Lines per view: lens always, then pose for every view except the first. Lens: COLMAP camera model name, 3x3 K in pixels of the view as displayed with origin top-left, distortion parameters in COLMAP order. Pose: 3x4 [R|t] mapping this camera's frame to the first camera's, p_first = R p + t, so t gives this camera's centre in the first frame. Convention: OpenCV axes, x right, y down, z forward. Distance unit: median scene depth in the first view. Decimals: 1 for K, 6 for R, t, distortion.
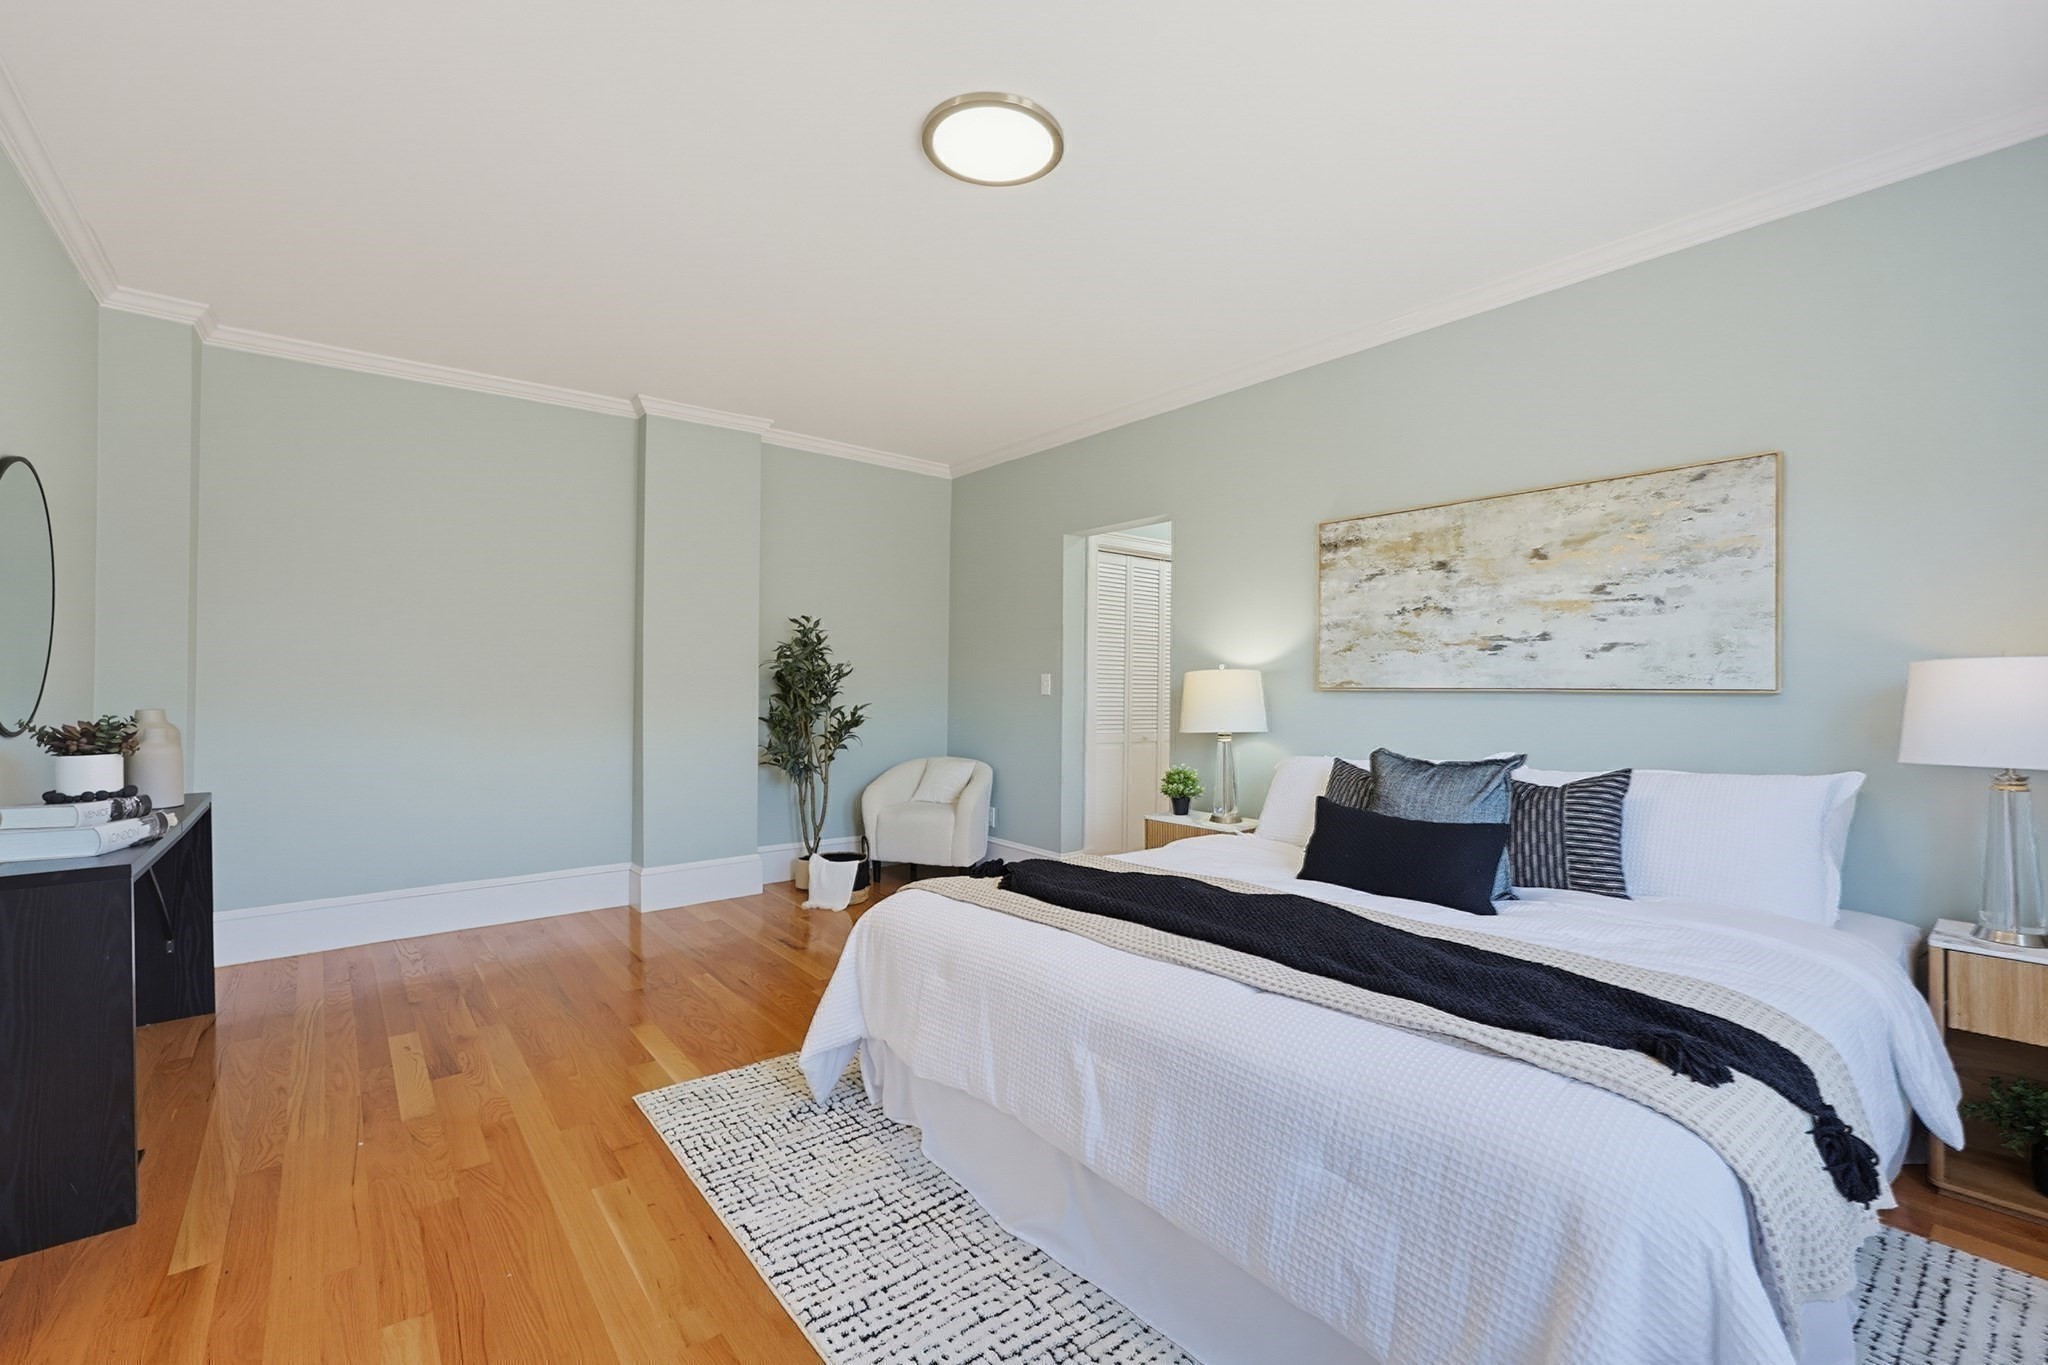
lens RADIAL K [[890.1, 0, 1033.1], [0, 890.1, 682.1], [0, 0, 1]] dist [-0.003143, 0.000052]
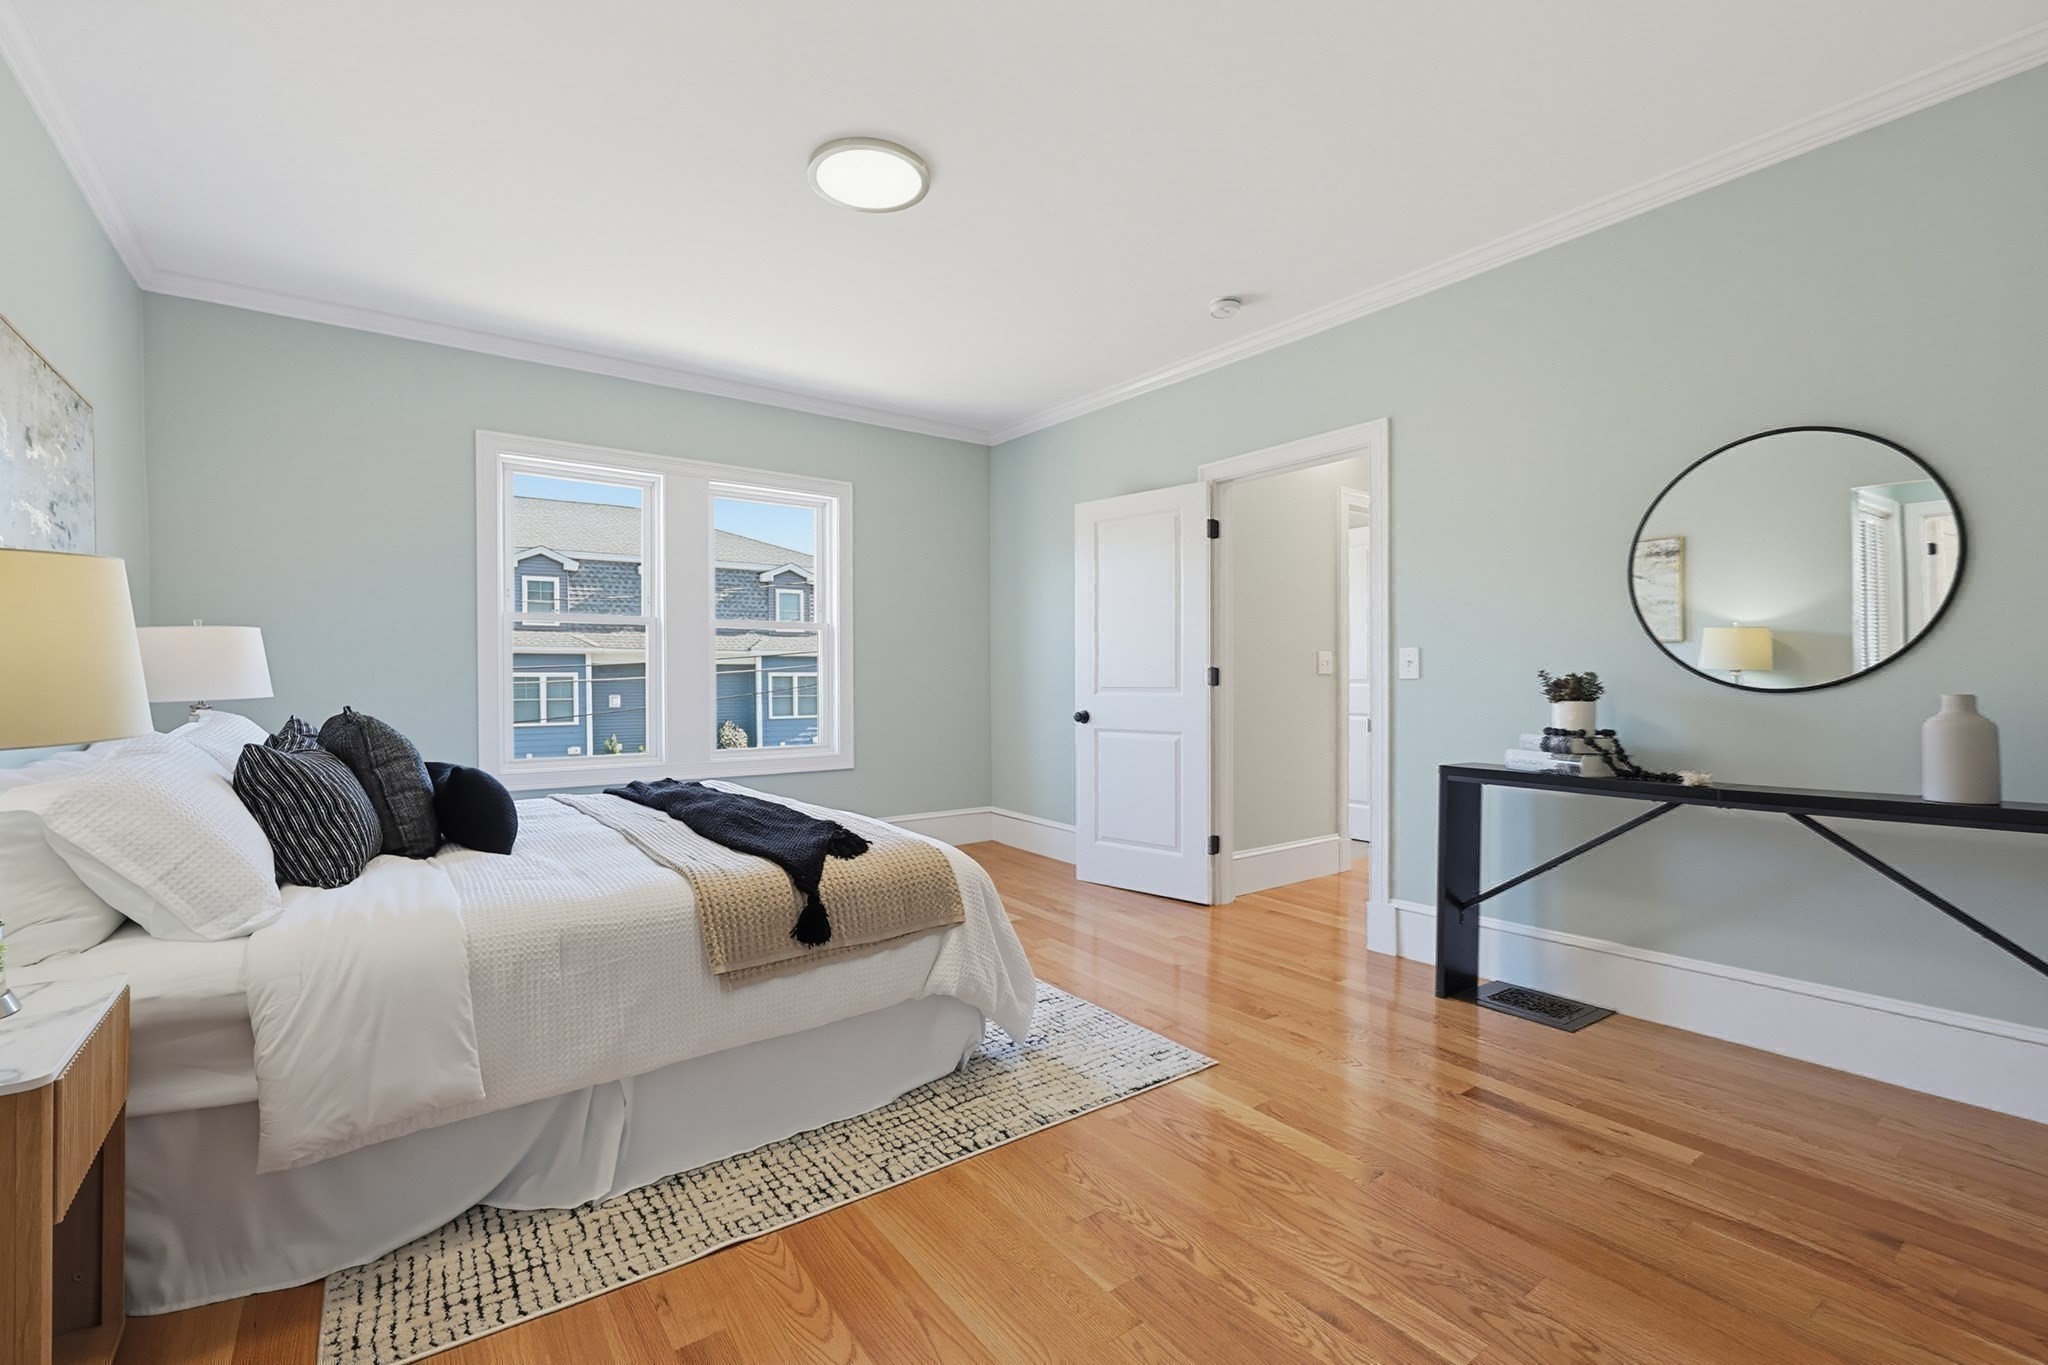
lens RADIAL K [[899.2, 0, 1028.6], [0, 899.2, 692.9], [0, 0, 1]] dist [-0.009975, 0.000052]
pose [[-0.998827, -0.003250, 0.048318, -0.218608], [-0.003023, 0.999984, 0.004779, 0.043590], [-0.048332, 0.004627, -0.998821, 1.513733]]
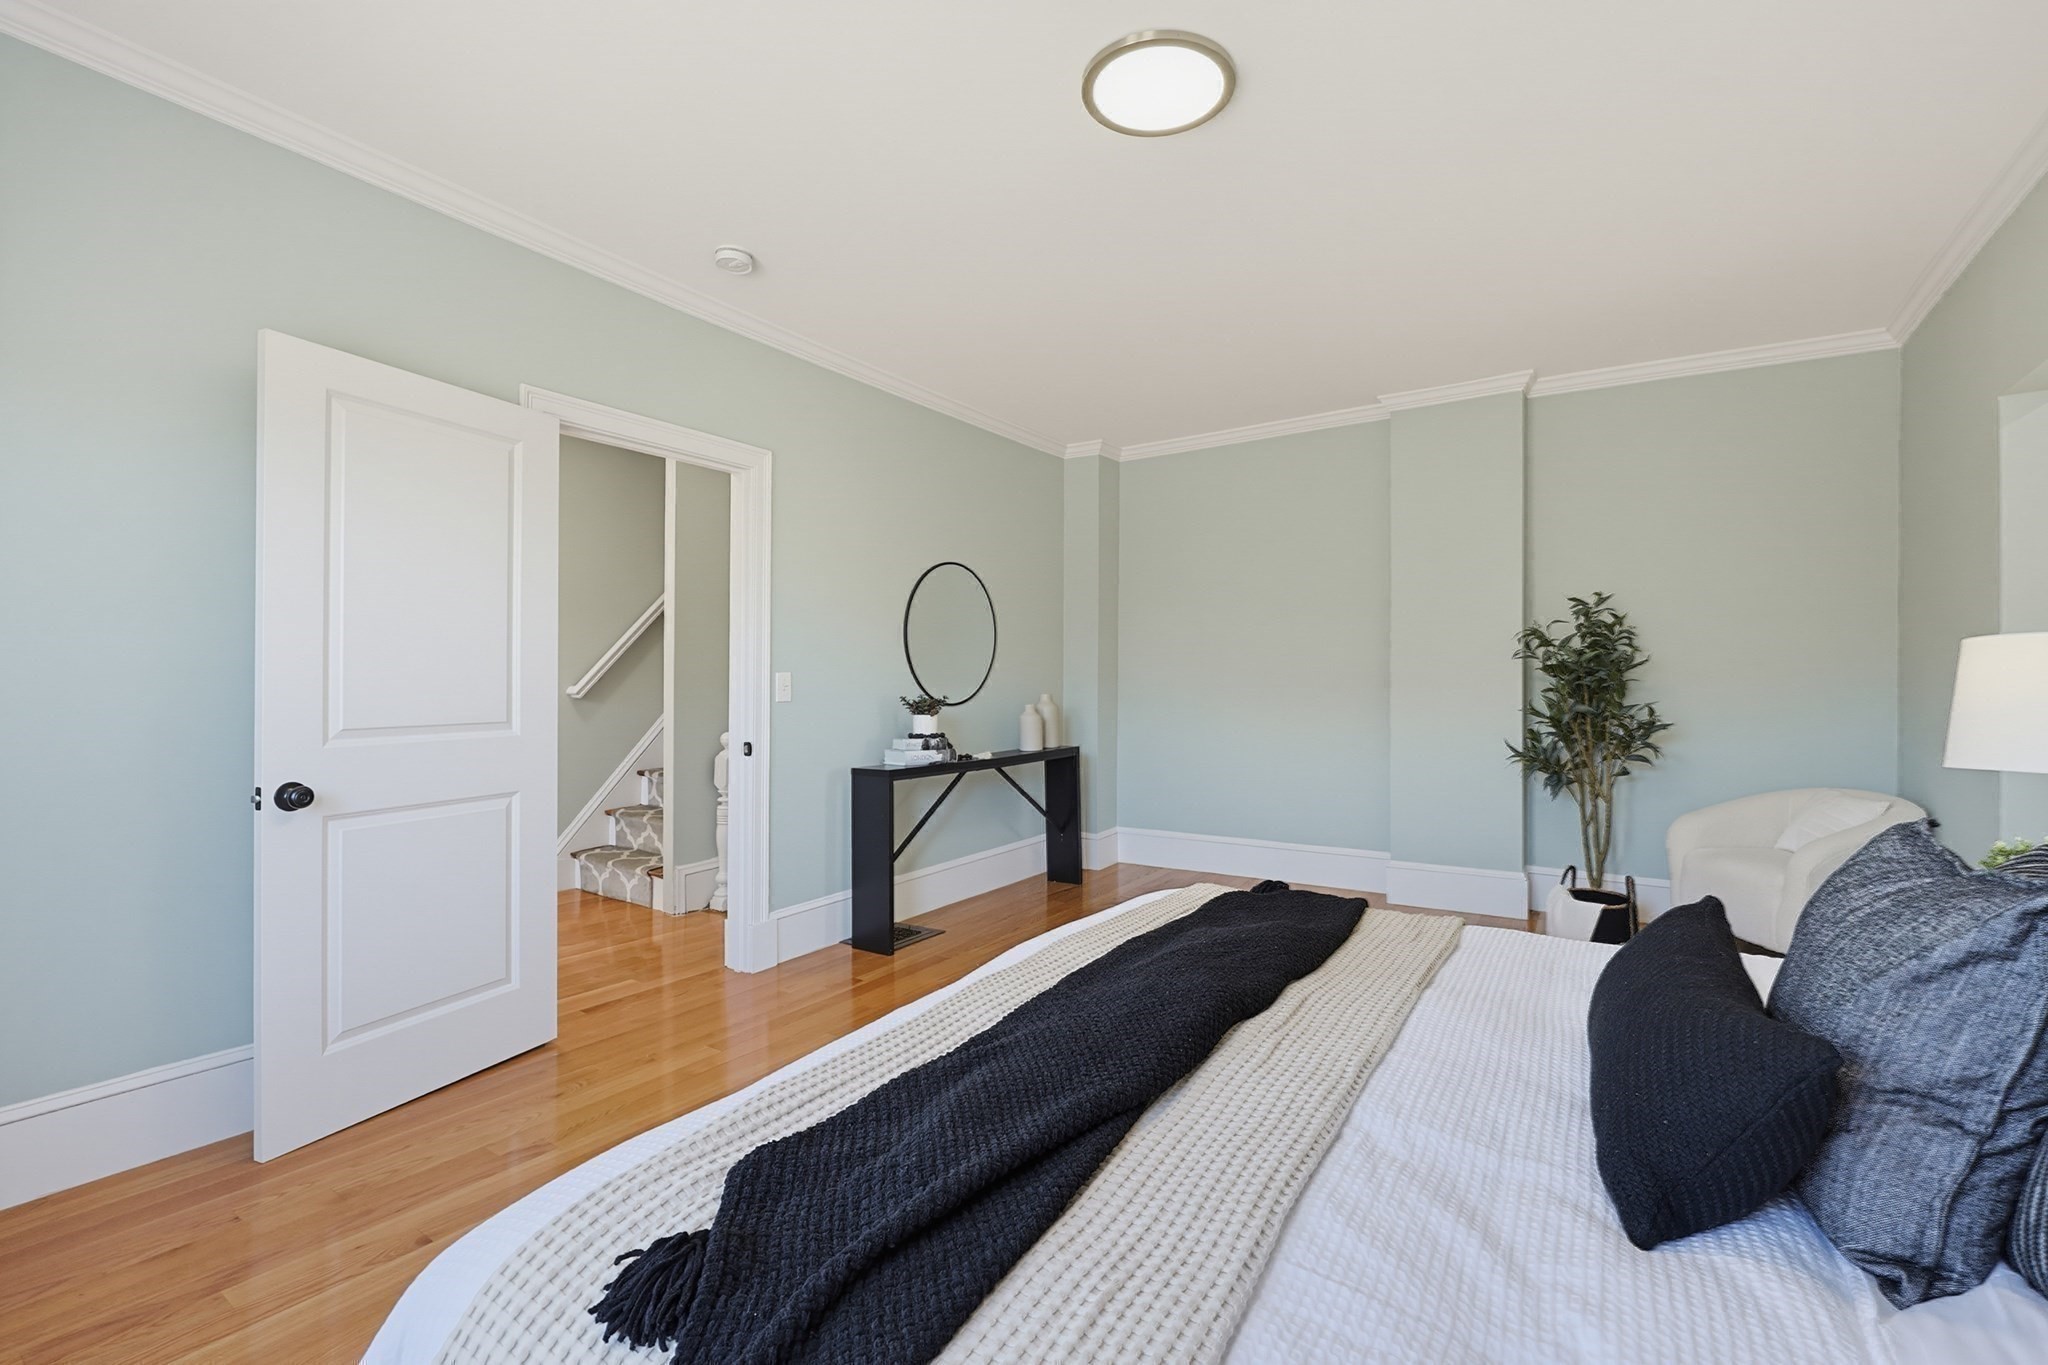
lens RADIAL K [[890.1, 0, 1033.1], [0, 890.1, 682.1], [0, 0, 1]] dist [-0.003143, 0.000052]
pose [[0.307957, -0.001543, -0.951399, 0.547703], [0.003038, 0.999995, -0.000639, 0.007970], [0.951395, -0.002694, 0.307961, 0.407314]]
